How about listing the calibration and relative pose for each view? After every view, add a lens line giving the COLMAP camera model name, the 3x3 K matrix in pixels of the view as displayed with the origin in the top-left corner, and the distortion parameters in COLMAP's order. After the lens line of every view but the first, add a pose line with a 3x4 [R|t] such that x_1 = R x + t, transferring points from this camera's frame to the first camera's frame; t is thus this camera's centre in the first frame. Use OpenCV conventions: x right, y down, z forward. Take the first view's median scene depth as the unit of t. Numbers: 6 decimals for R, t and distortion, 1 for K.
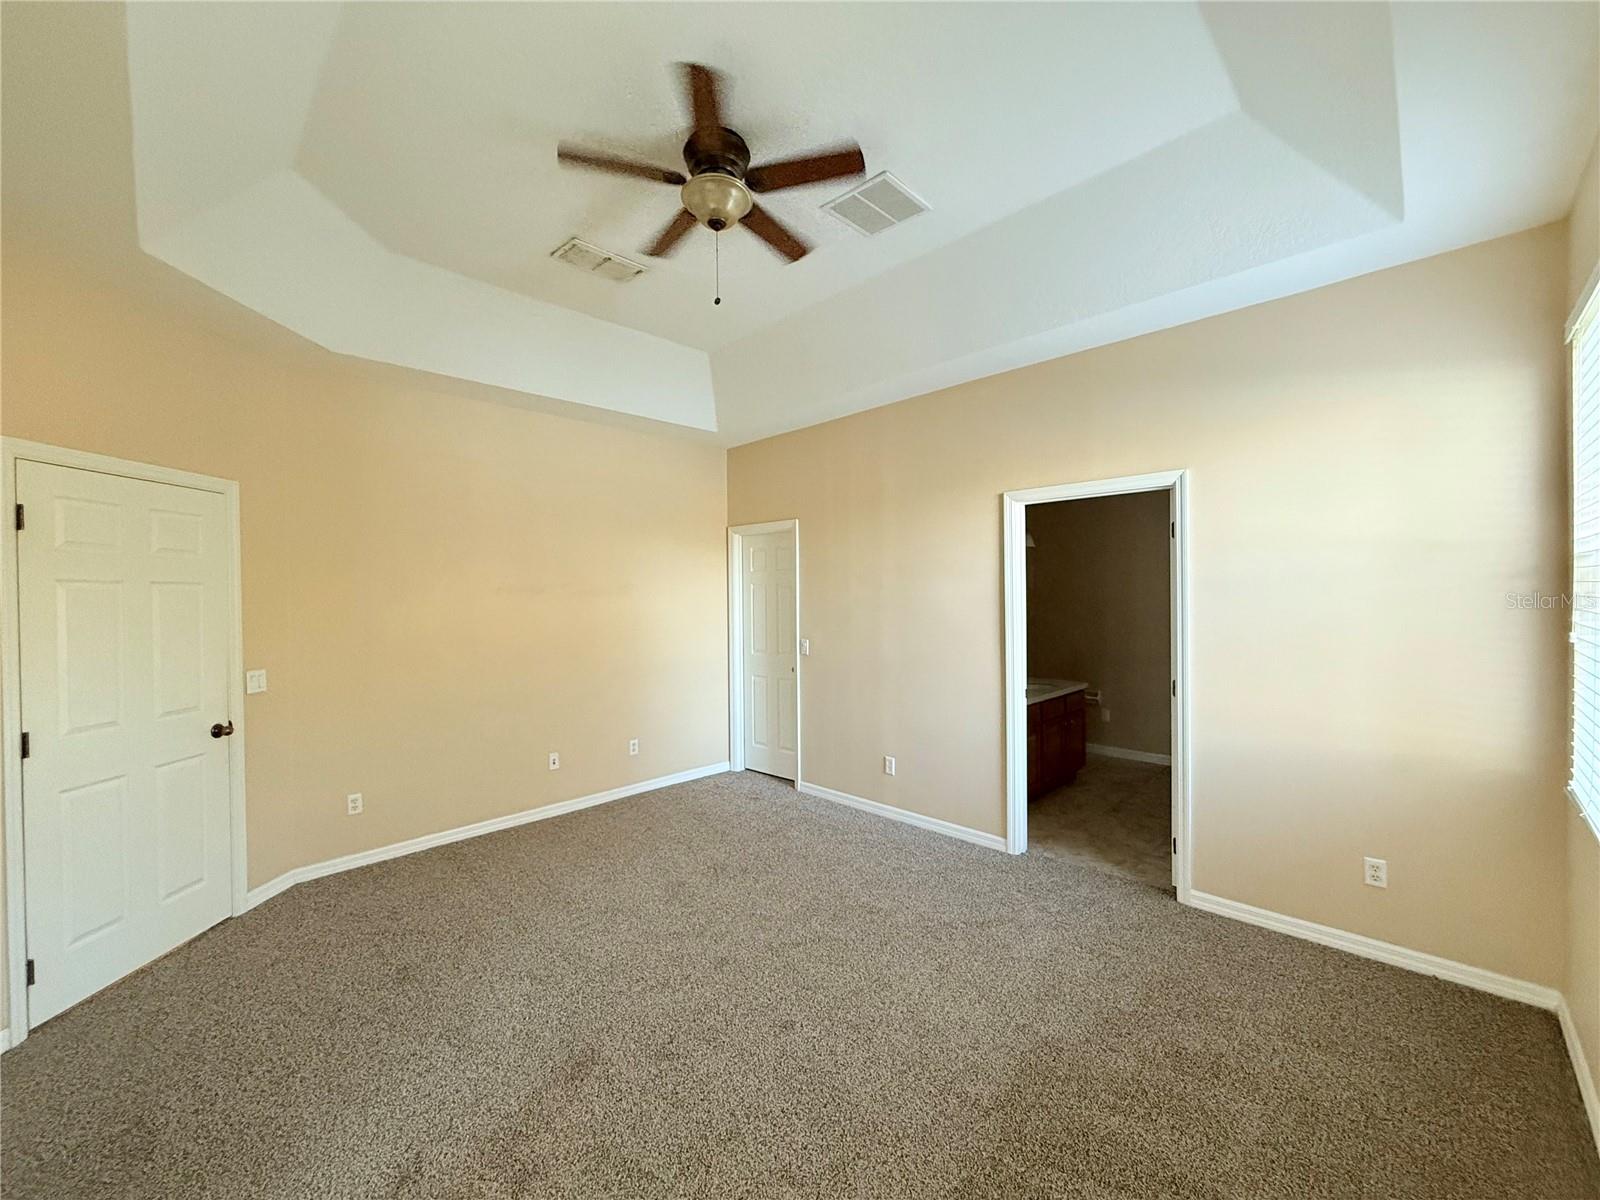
lens RADIAL K [[638.9, 0, 806.1], [0, 638.9, 605.8], [0, 0, 1]] dist [-0.006212, 0.001116]
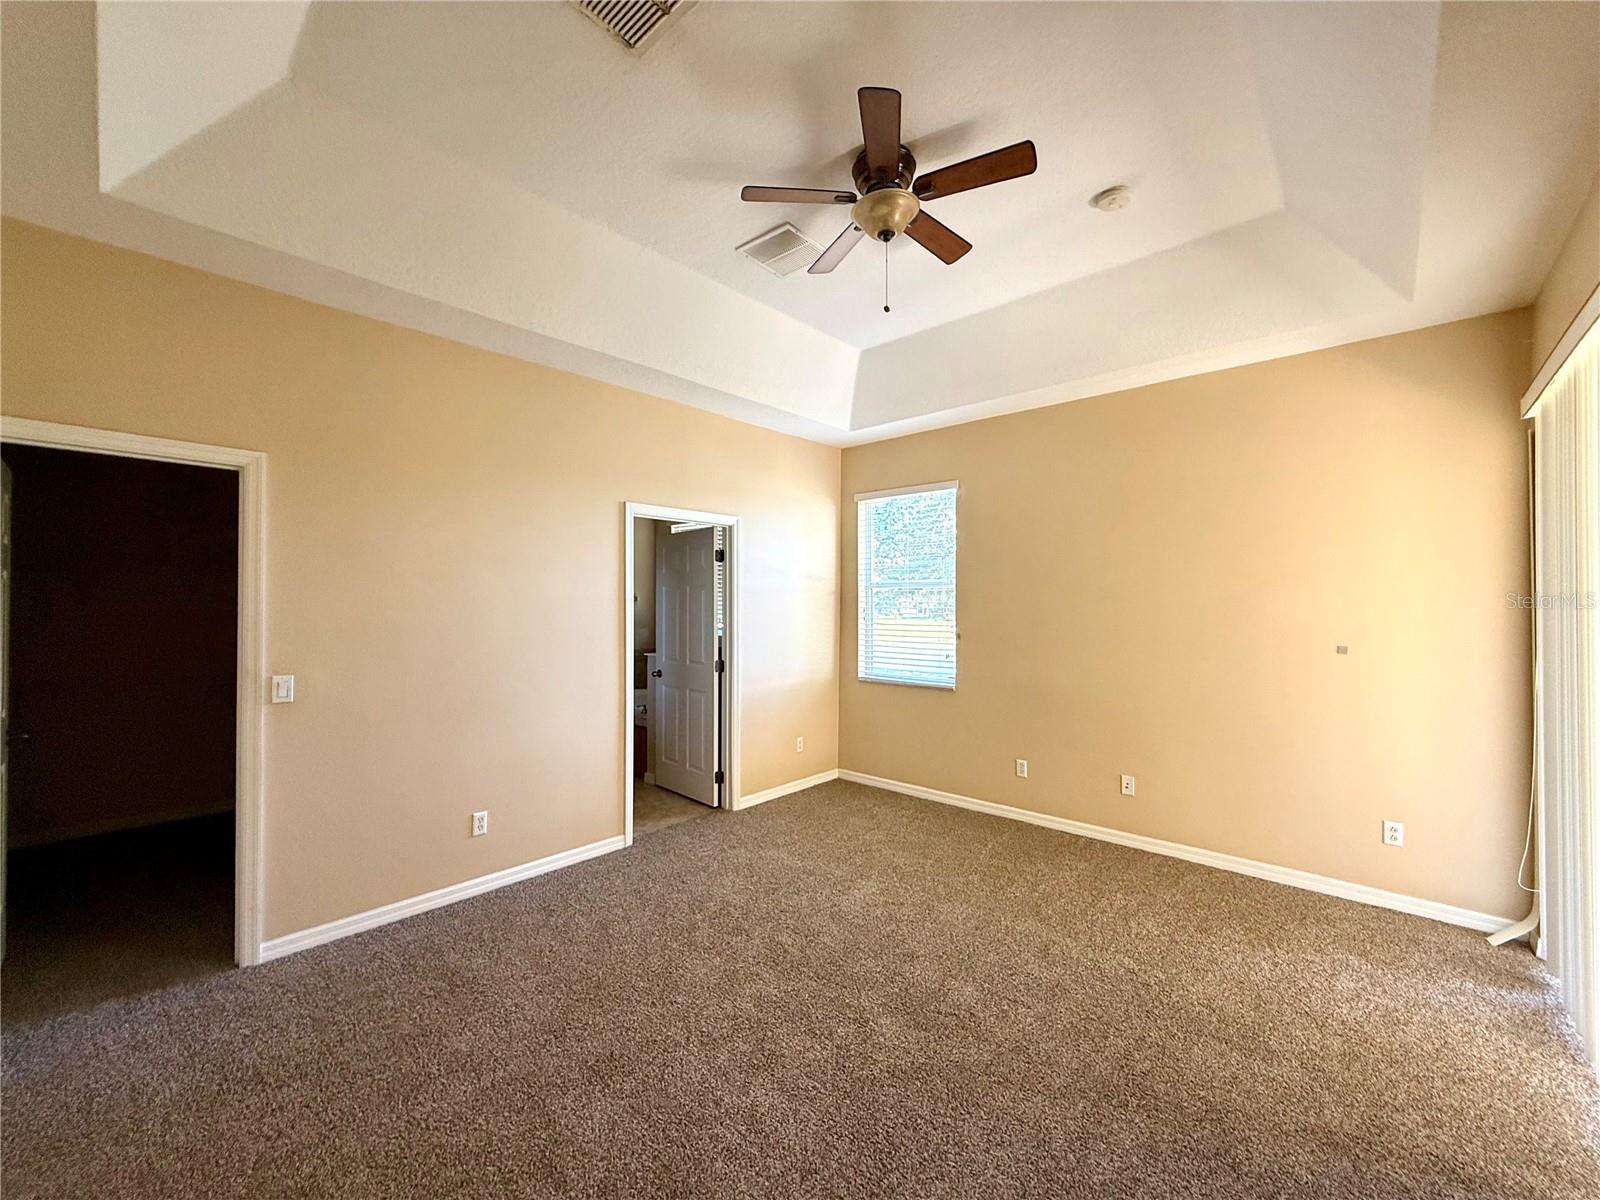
lens RADIAL K [[638.9, 0, 809.0], [0, 638.9, 595.4], [0, 0, 1]] dist [-0.006212, 0.001116]
pose [[-0.052896, 0.023882, 0.998314, -0.641813], [0.015411, 0.999614, -0.023097, 0.005253], [-0.998481, 0.014164, -0.053244, 0.644772]]
